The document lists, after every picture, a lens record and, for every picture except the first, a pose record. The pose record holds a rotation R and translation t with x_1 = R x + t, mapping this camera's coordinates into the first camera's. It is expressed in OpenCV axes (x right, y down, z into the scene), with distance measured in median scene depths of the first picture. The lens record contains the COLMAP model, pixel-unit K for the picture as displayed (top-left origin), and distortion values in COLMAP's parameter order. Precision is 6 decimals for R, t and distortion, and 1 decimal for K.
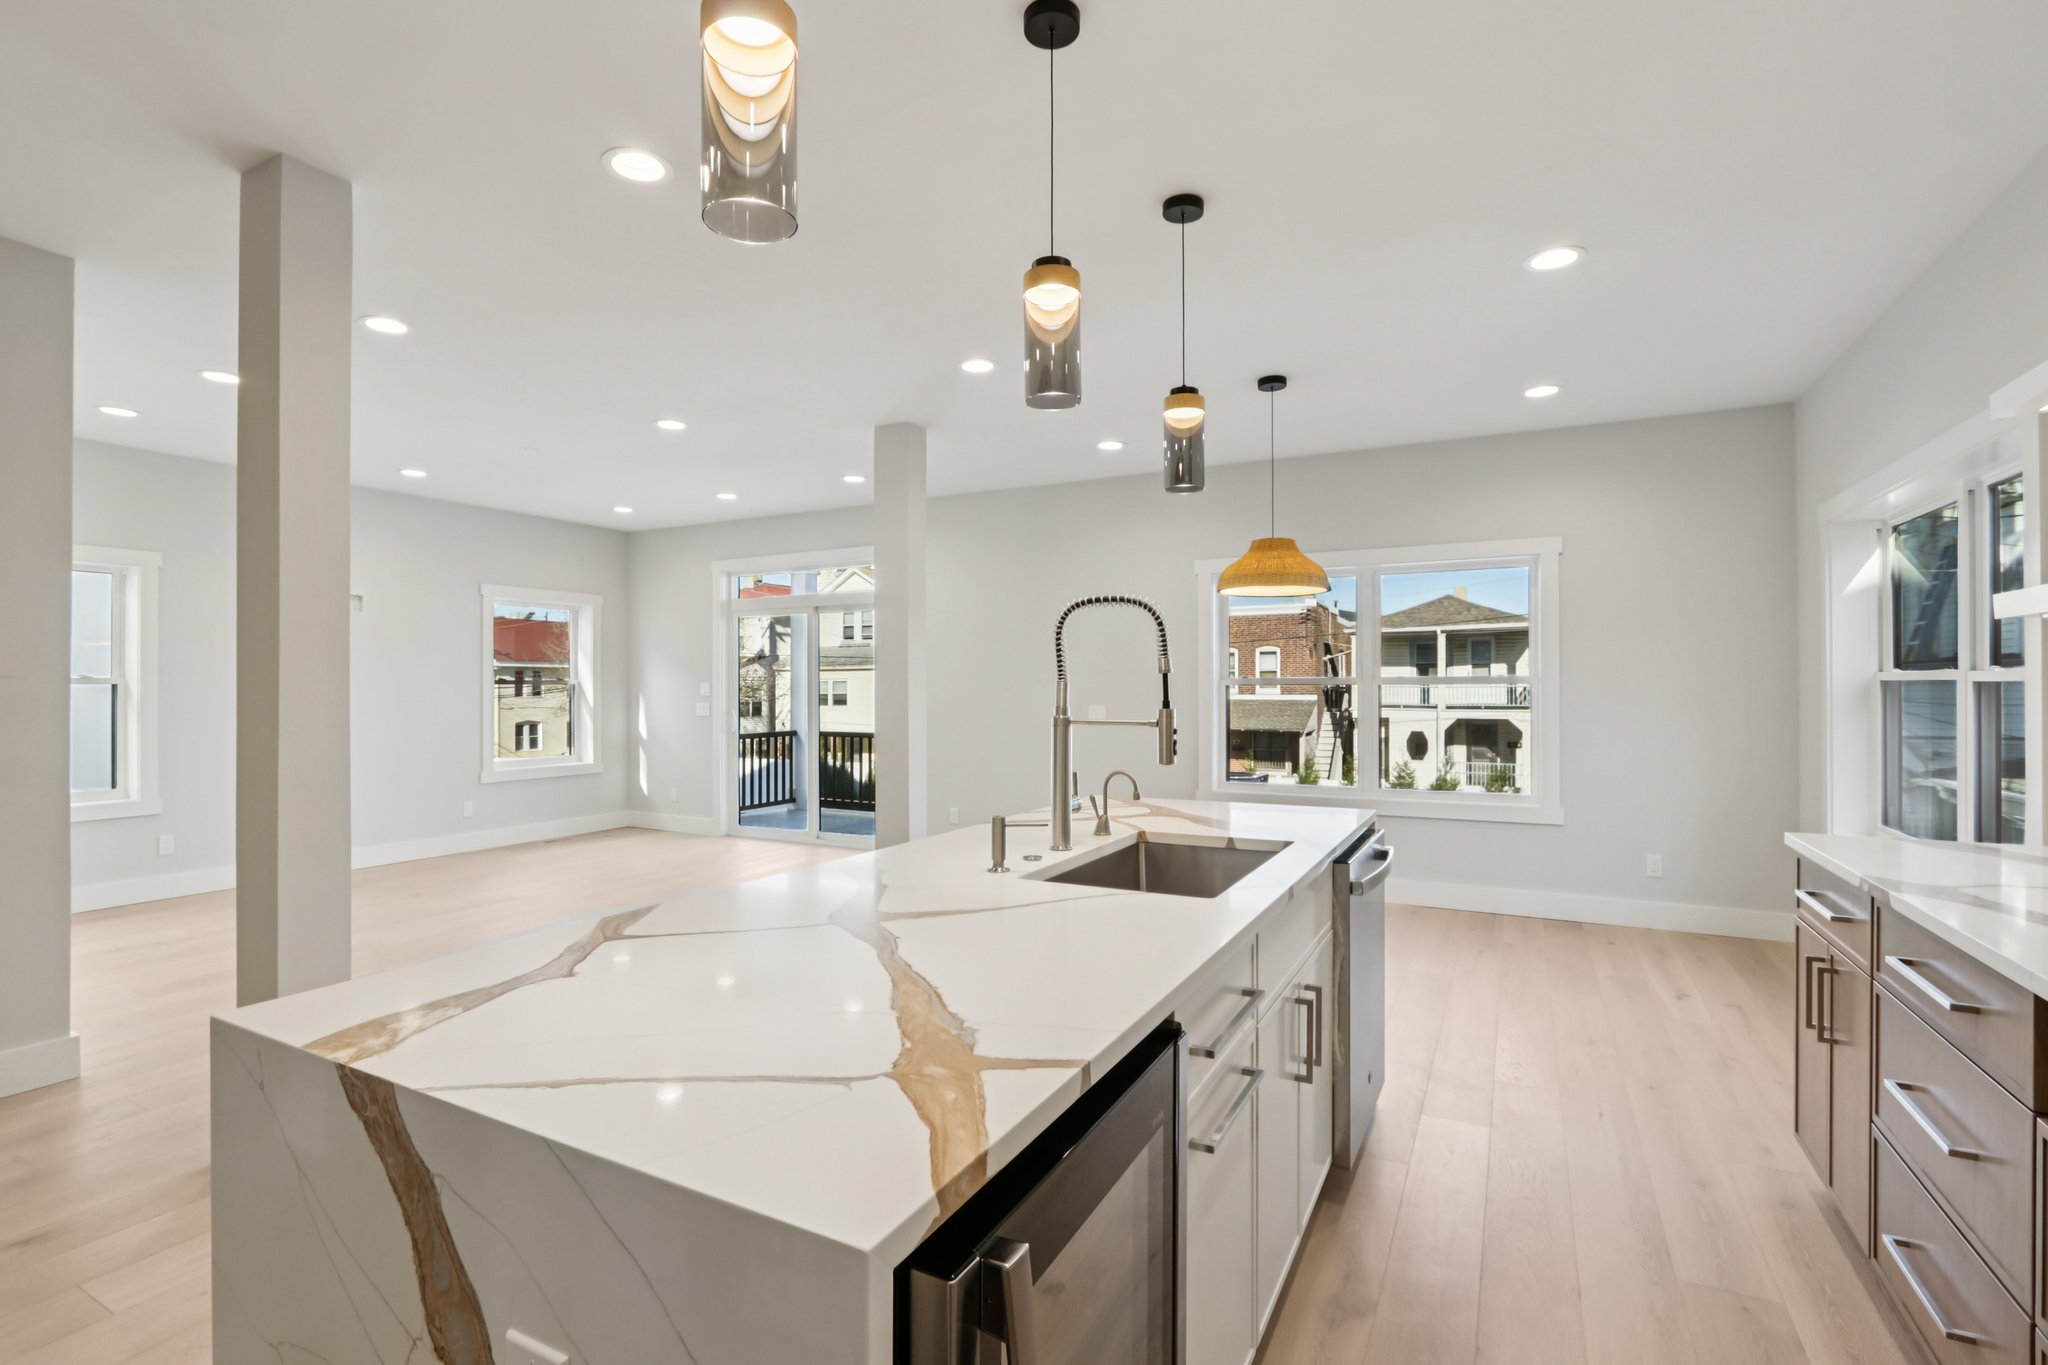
lens RADIAL K [[971.9, 0, 1024.0], [0, 971.9, 682.5], [0, 0, 1]] dist [-0.007749, 0.000687]
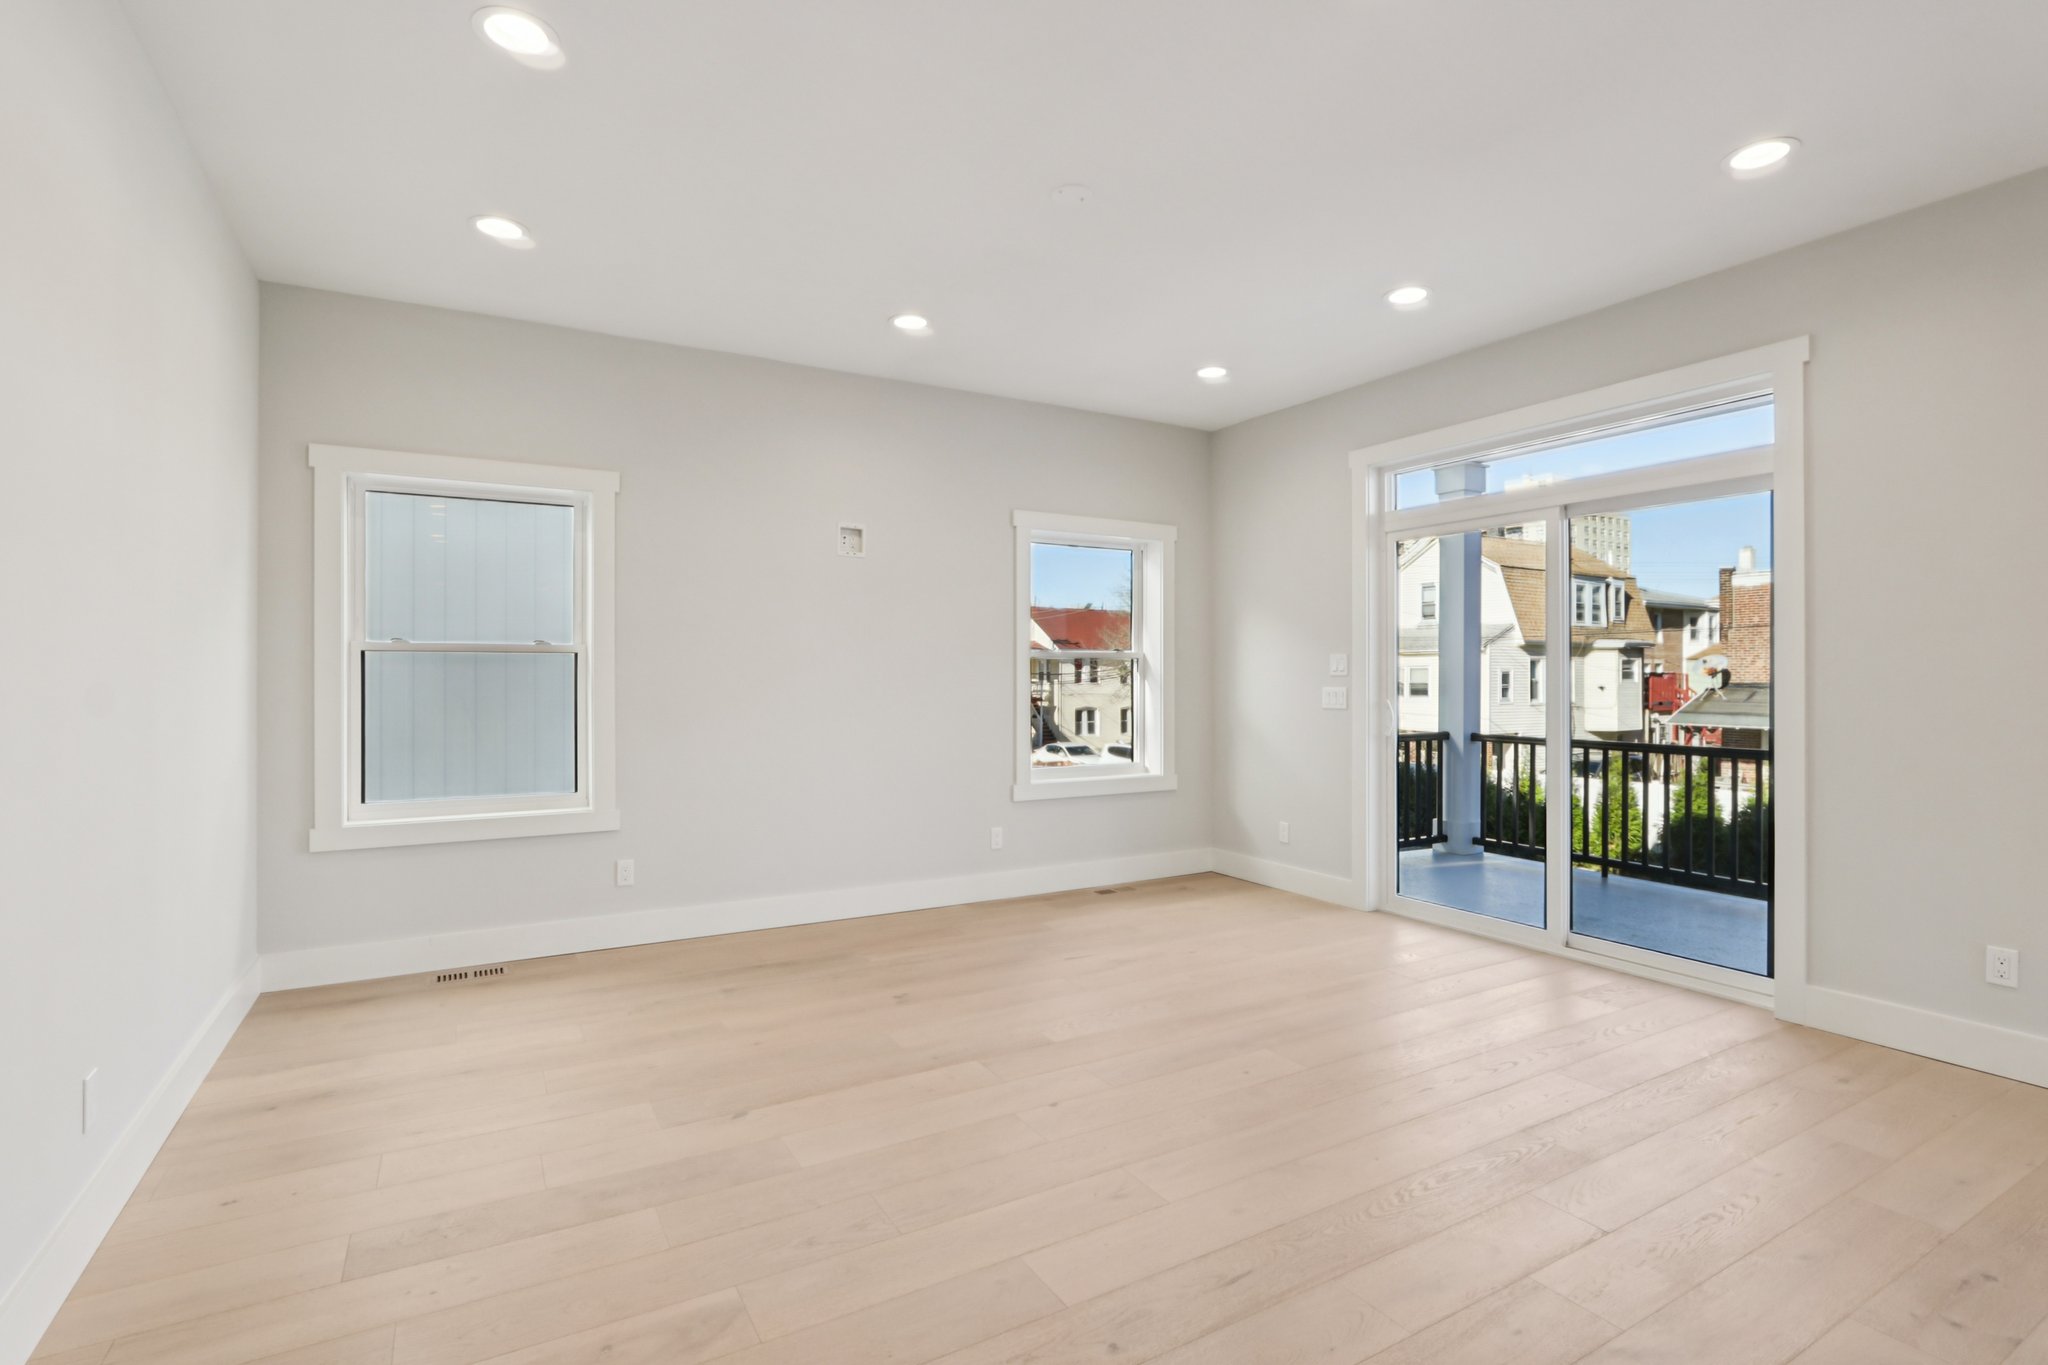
lens RADIAL K [[971.9, 0, 1024.0], [0, 971.9, 682.5], [0, 0, 1]] dist [-0.007749, 0.000687]
pose [[0.858491, 0.007437, -0.512775, -0.135007], [-0.002350, 0.999941, 0.010567, 0.009050], [0.512823, -0.007866, 0.858458, 0.276006]]
